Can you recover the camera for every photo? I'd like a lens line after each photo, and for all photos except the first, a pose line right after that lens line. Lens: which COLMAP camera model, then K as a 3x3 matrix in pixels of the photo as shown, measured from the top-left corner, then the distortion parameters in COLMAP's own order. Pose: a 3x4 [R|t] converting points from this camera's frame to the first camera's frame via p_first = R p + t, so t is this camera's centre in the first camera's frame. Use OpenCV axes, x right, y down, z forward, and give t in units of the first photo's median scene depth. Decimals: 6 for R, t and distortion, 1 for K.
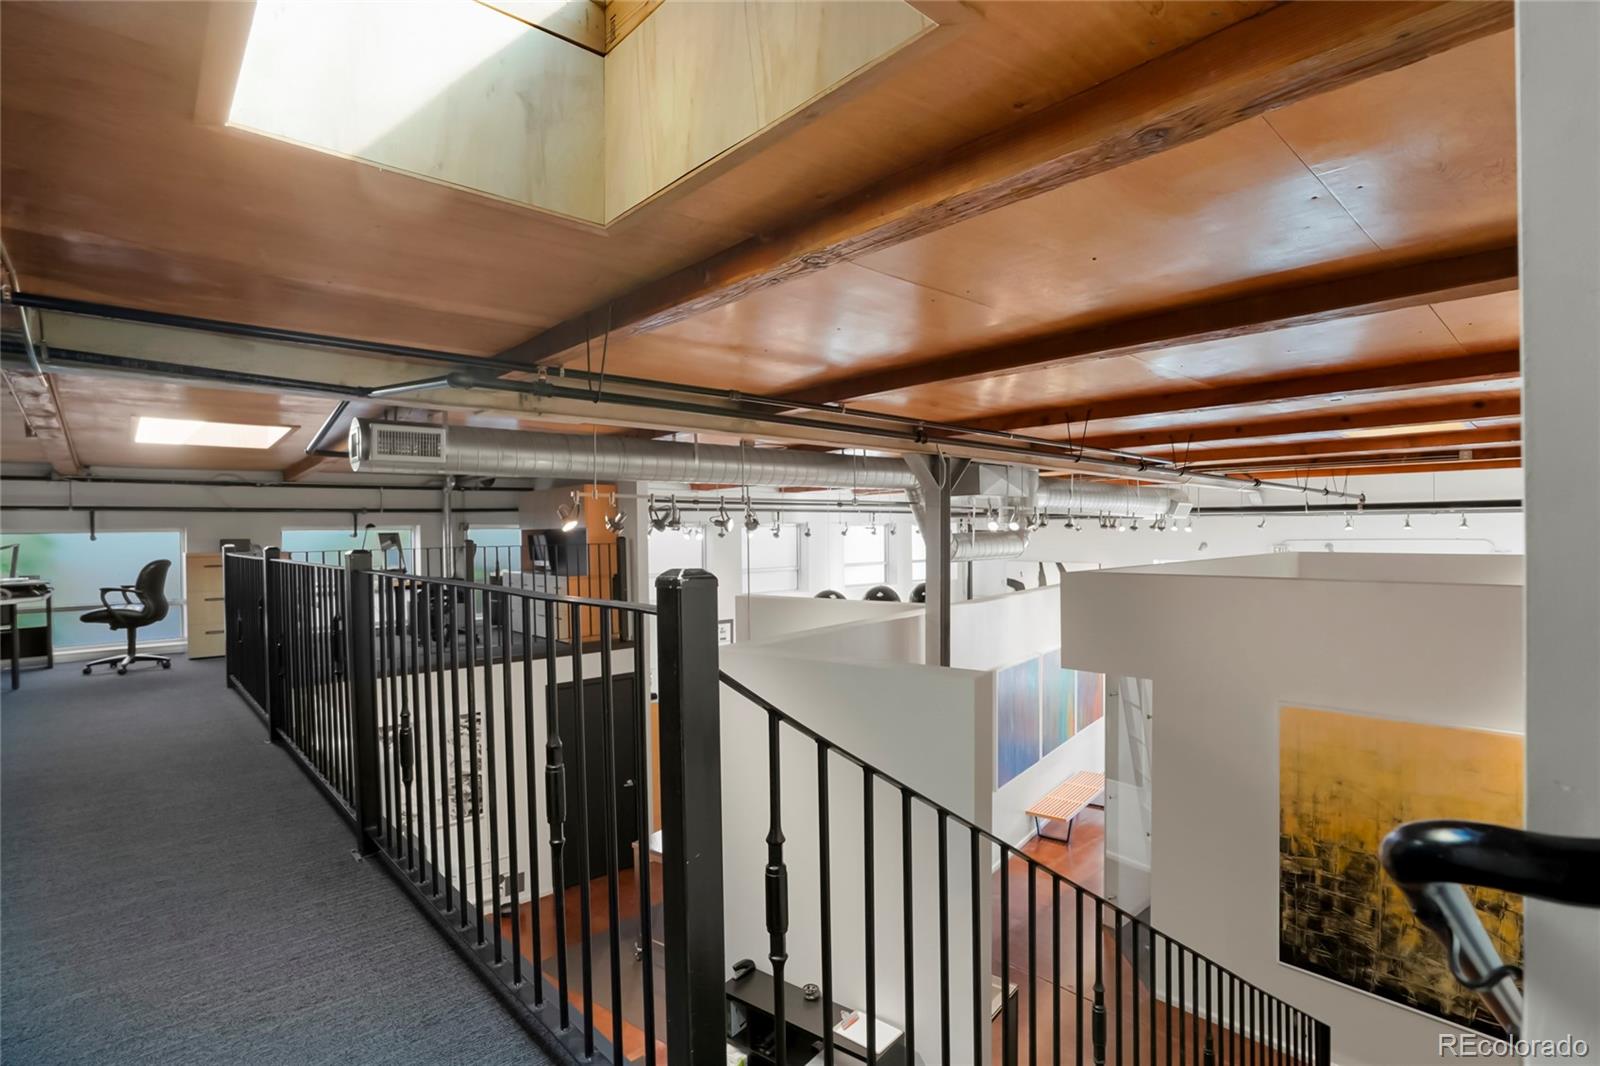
lens RADIAL K [[772.5, 0, 806.3], [0, 772.5, 538.8], [0, 0, 1]] dist [-0.027601, 0.008968]
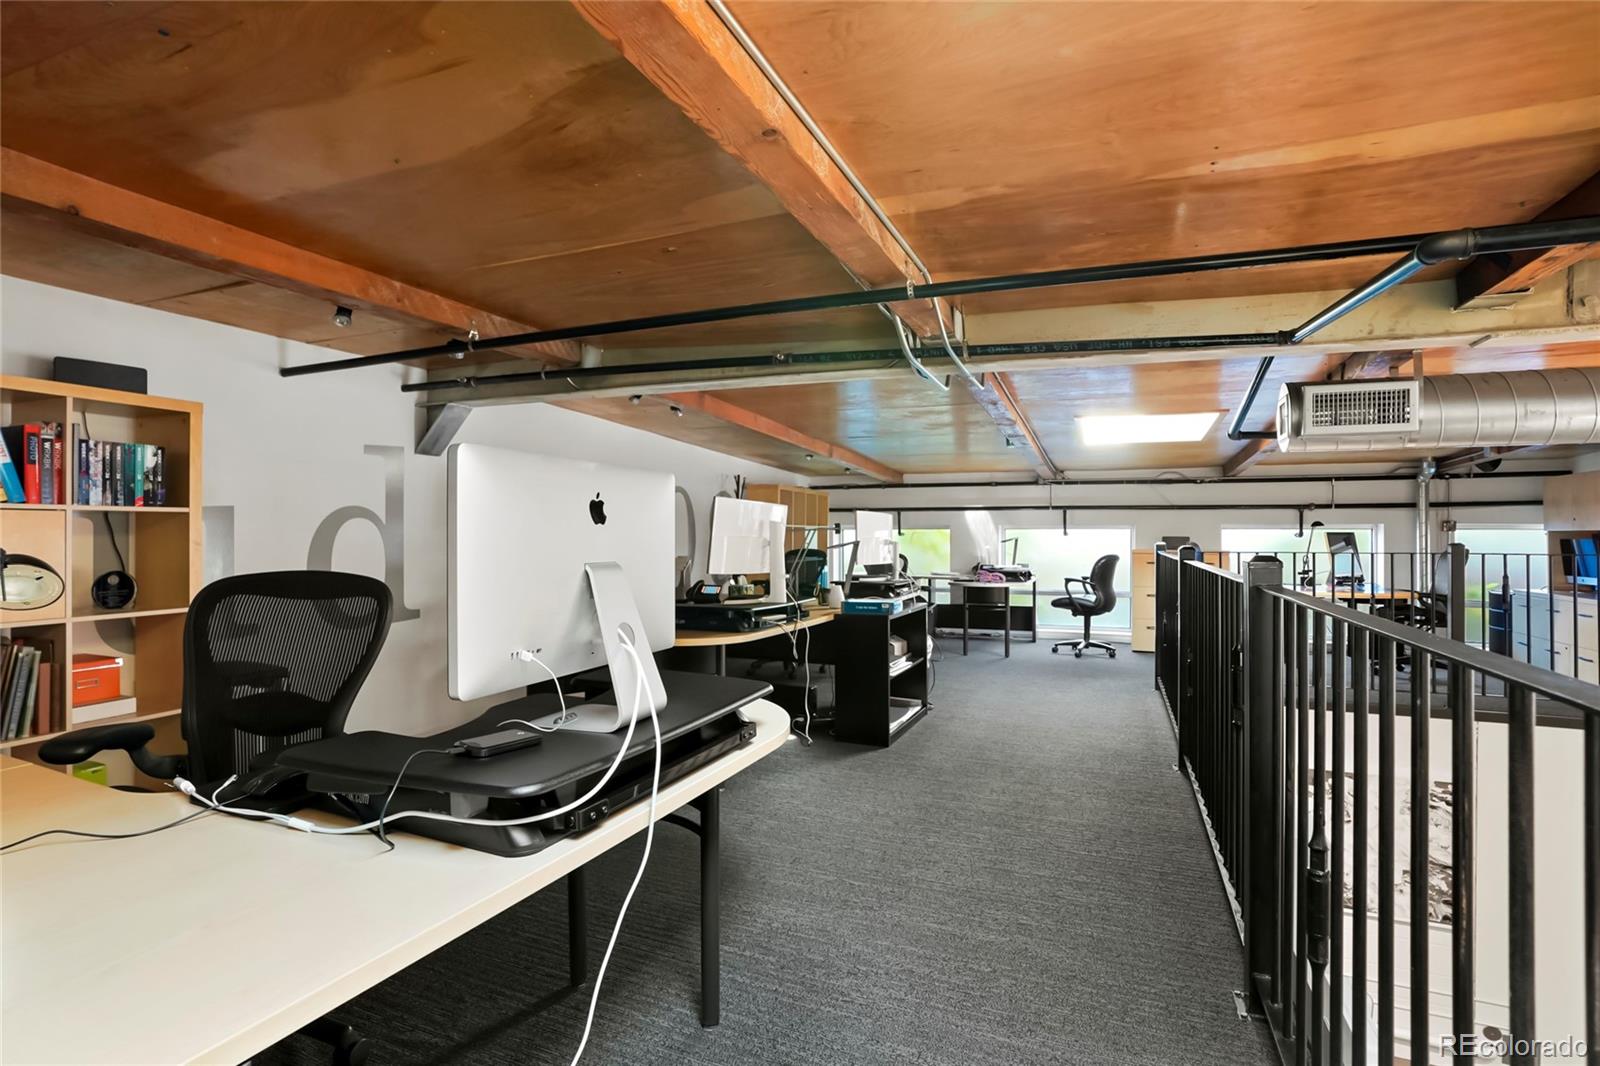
lens RADIAL K [[772.5, 0, 800.5], [0, 772.5, 533.2], [0, 0, 1]] dist [-0.027601, 0.008968]
pose [[0.430828, 0.014271, -0.902321, -0.063176], [-0.019873, 0.999783, 0.006323, -0.000956], [0.902215, 0.015208, 0.431018, 0.143649]]
